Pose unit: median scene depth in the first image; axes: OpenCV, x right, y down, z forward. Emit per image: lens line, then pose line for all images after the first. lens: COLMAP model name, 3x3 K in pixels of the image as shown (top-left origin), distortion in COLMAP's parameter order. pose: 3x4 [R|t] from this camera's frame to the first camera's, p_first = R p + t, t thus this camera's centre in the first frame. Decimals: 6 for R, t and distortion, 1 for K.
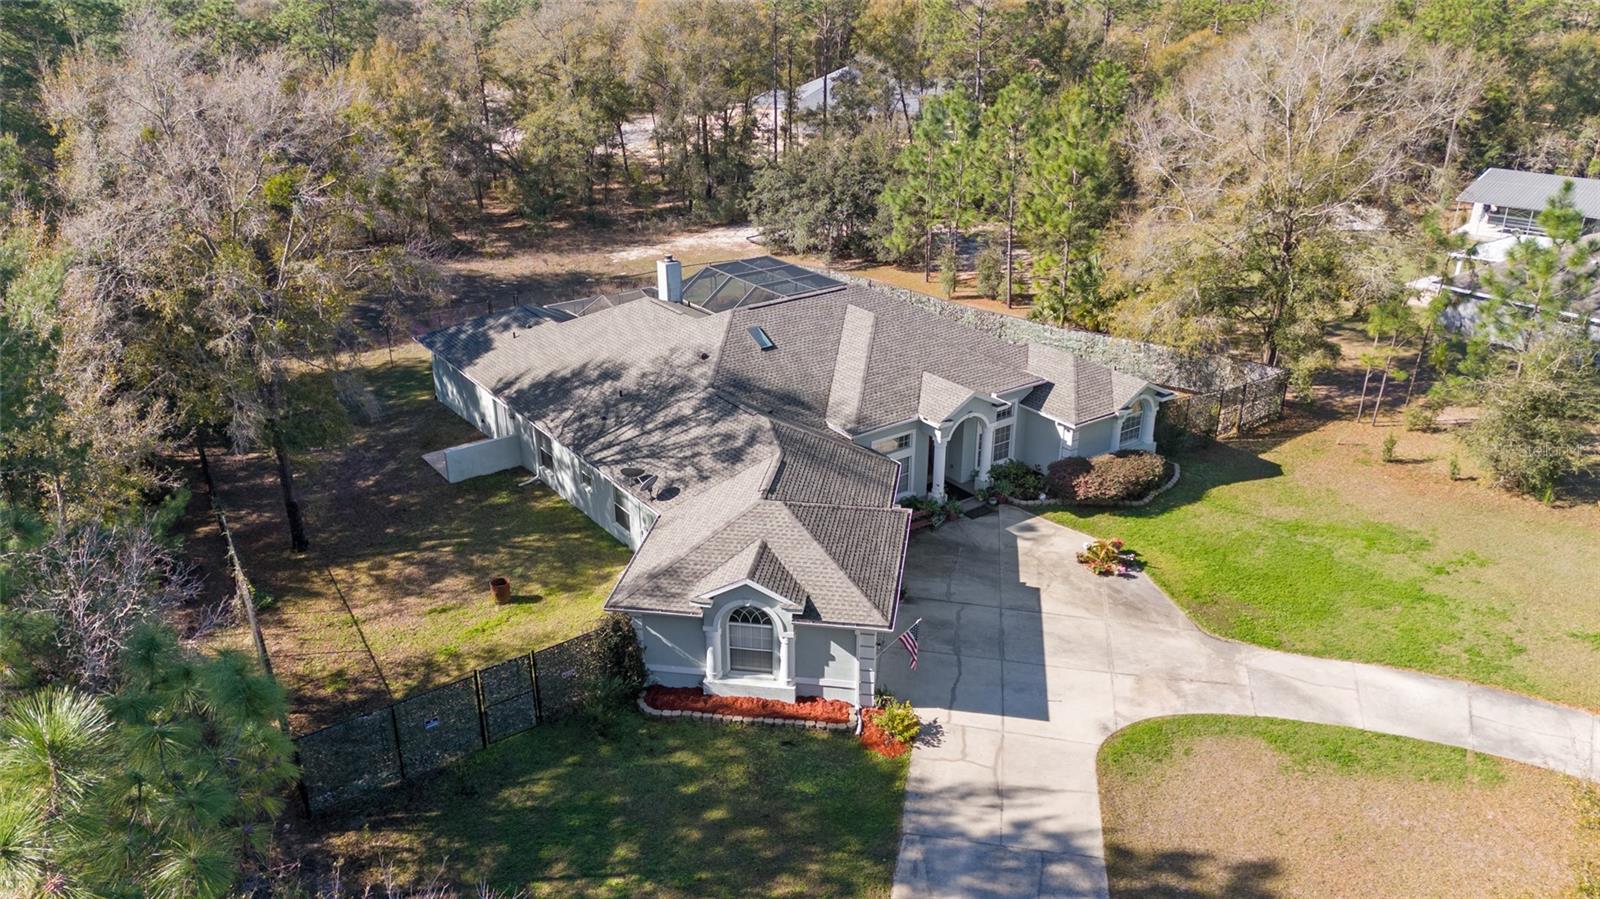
lens RADIAL K [[1173.4, 0, 800.0], [0, 1173.4, 449.5], [0, 0, 1]] dist [0.068883, -0.061549]
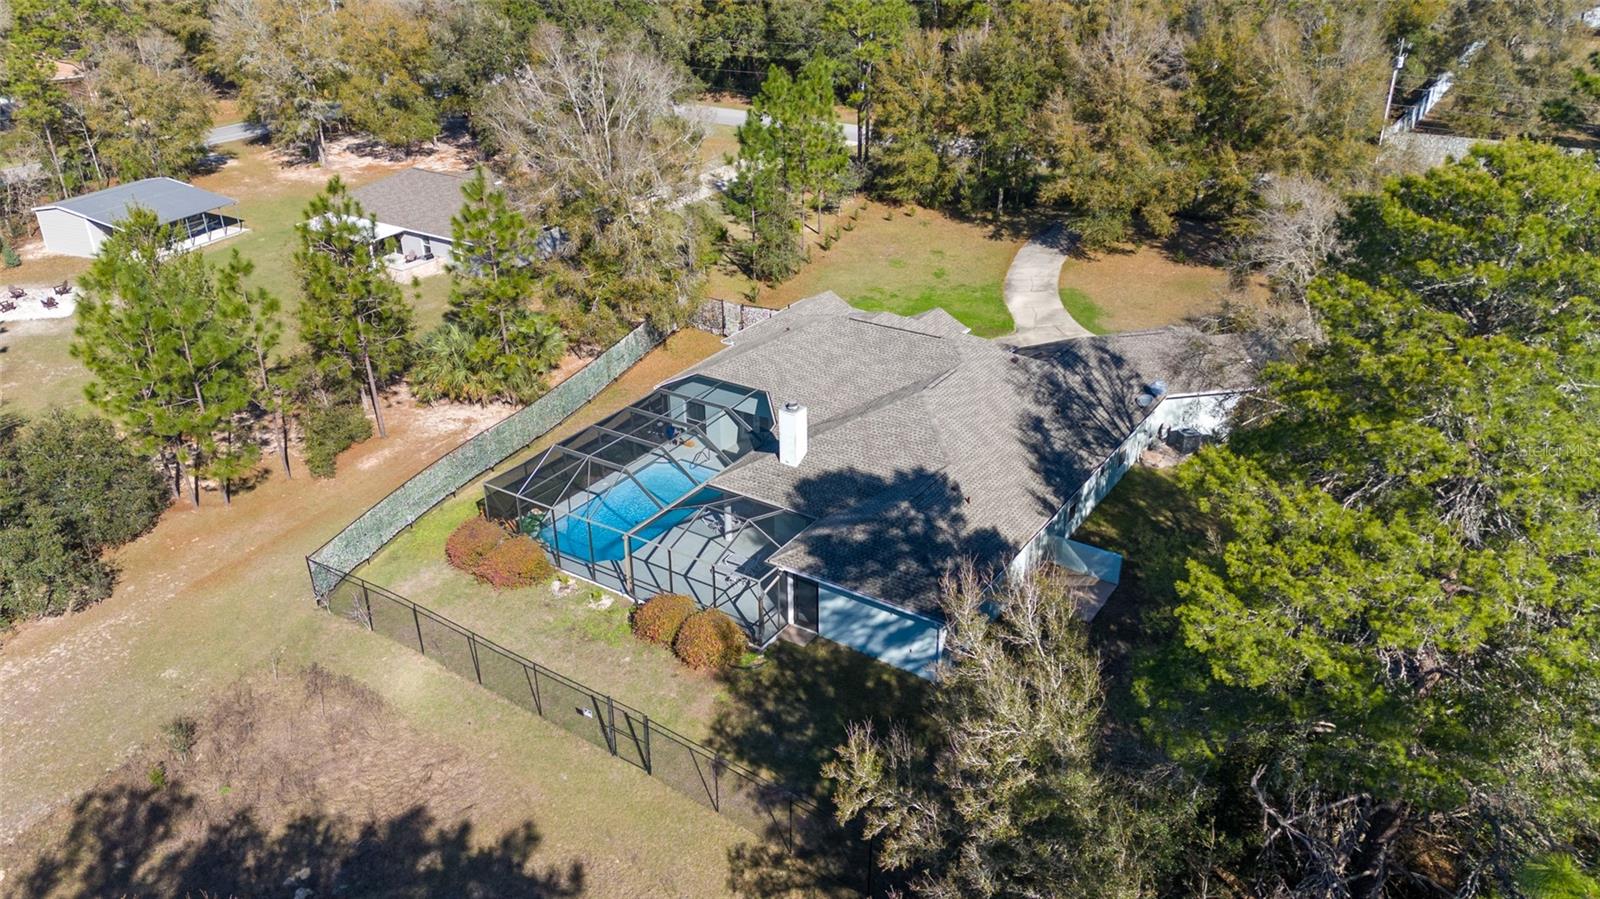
lens RADIAL K [[1173.4, 0, 800.0], [0, 1173.4, 449.5], [0, 0, 1]] dist [0.068883, -0.061549]
pose [[-0.351629, -0.414963, 0.839144, -1.079241], [0.386343, 0.752165, 0.533842, -0.762634], [-0.852699, 0.511912, -0.104165, 1.392801]]
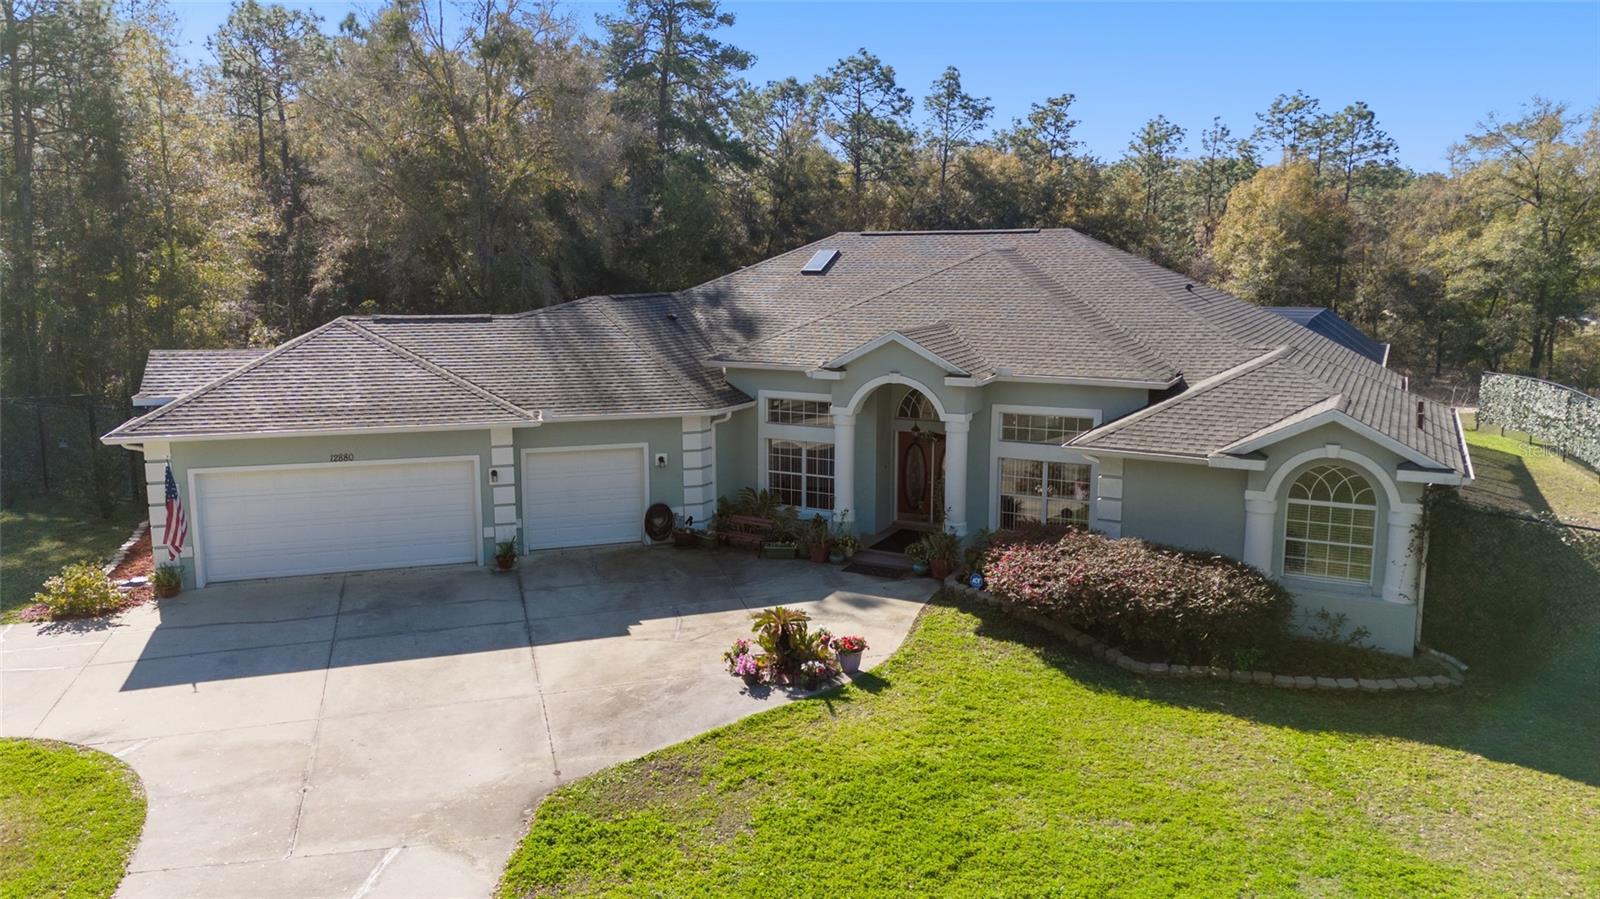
lens RADIAL K [[1173.4, 0, 800.0], [0, 1173.4, 449.5], [0, 0, 1]] dist [0.068883, -0.061549]
pose [[0.453353, 0.148747, -0.878832, 0.603687], [-0.355722, 0.934247, -0.025376, 0.029502], [0.817272, 0.324124, 0.476457, 0.734098]]
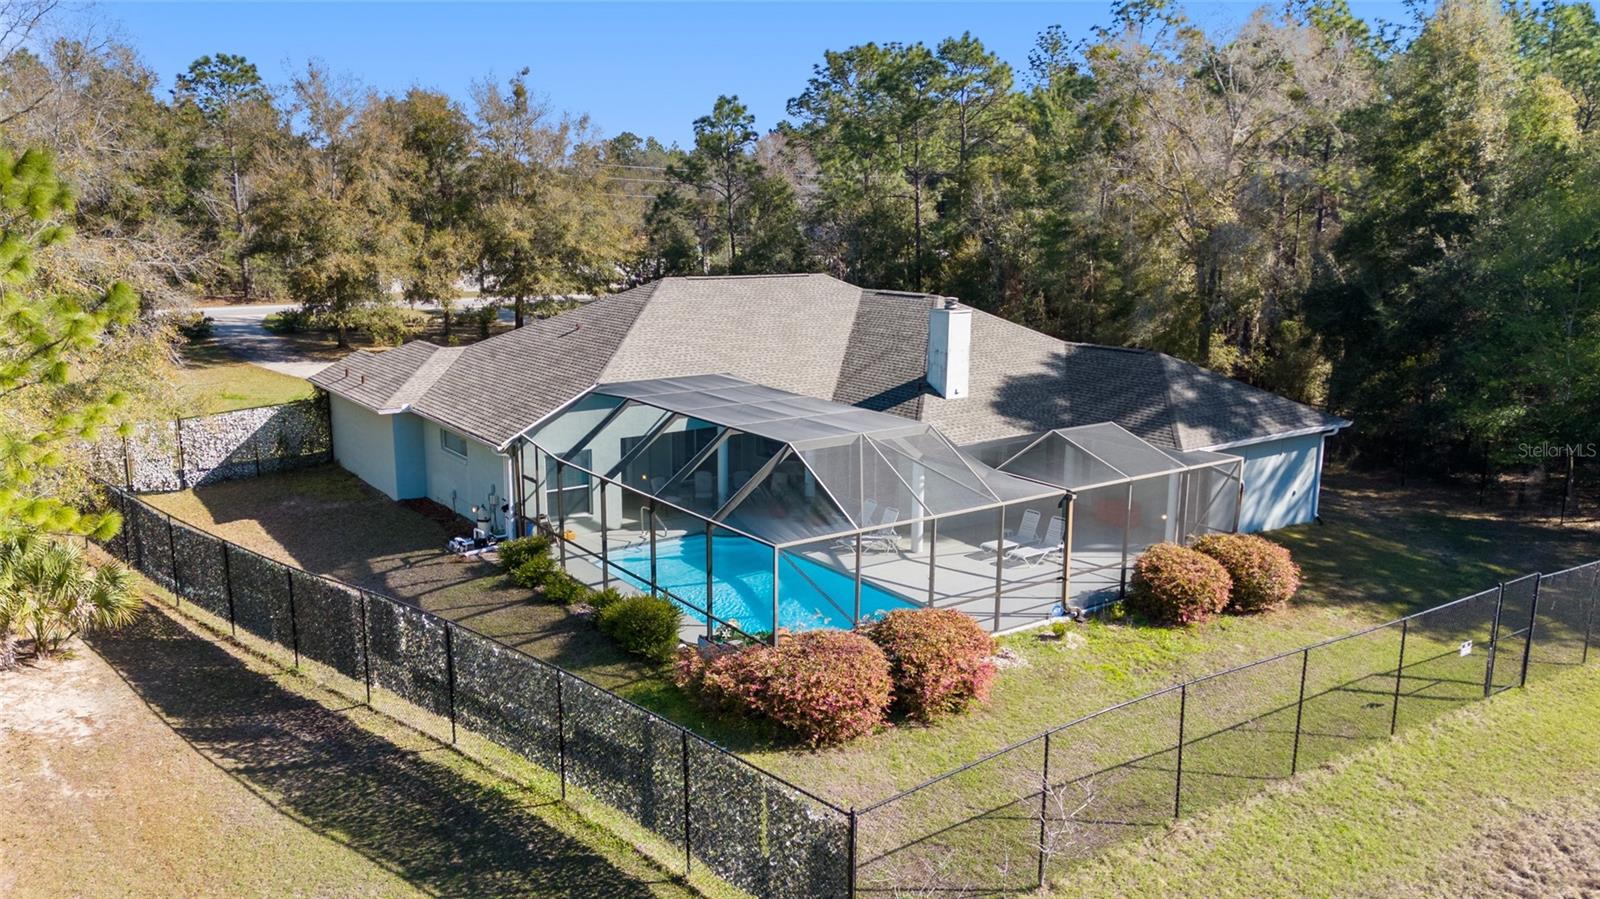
lens RADIAL K [[1179.0, 0, 800.8], [0, 1179.0, 457.2], [0, 0, 1]] dist [0.055331, -0.033523]
pose [[-0.999951, -0.009877, -0.000190, -0.042933], [-0.008123, 0.811057, 0.584910, -0.569219], [-0.005623, 0.584883, -0.811098, 1.929692]]
